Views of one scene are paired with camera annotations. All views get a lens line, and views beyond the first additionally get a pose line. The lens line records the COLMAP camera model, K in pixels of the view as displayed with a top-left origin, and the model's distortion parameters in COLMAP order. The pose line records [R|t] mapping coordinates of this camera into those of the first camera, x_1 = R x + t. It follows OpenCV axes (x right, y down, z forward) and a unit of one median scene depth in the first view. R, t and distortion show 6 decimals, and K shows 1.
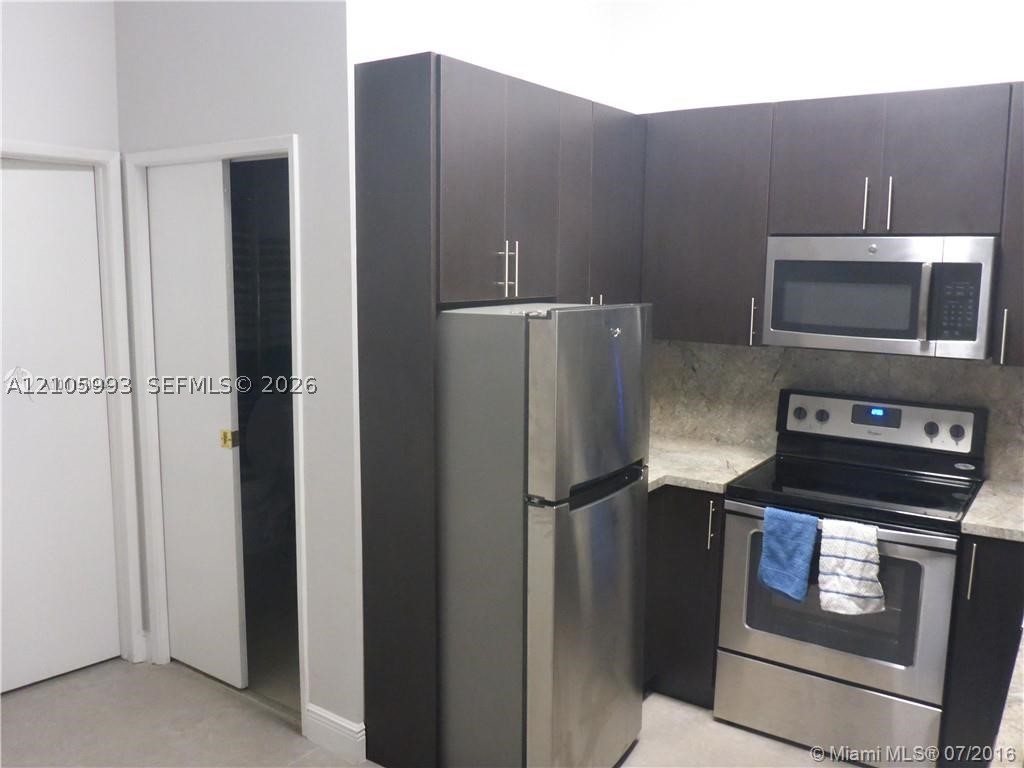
lens RADIAL K [[853.3, 0, 510.7], [0, 853.3, 389.8], [0, 0, 1]] dist [-0.049262, 0.017744]
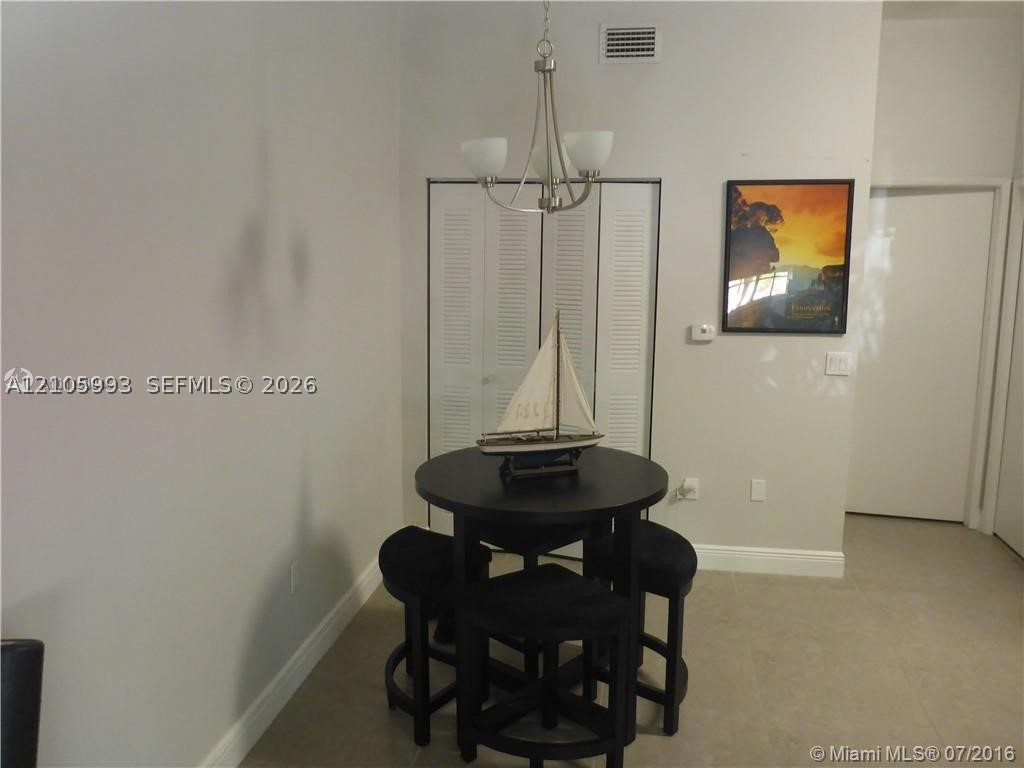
lens RADIAL K [[853.3, 0, 512.2], [0, 853.3, 384.5], [0, 0, 1]] dist [-0.049262, 0.017744]
pose [[0.423354, 0.132901, -0.896163, 0.454073], [-0.129572, 0.987895, 0.085294, 0.053236], [0.896651, 0.080008, 0.435449, -0.334814]]
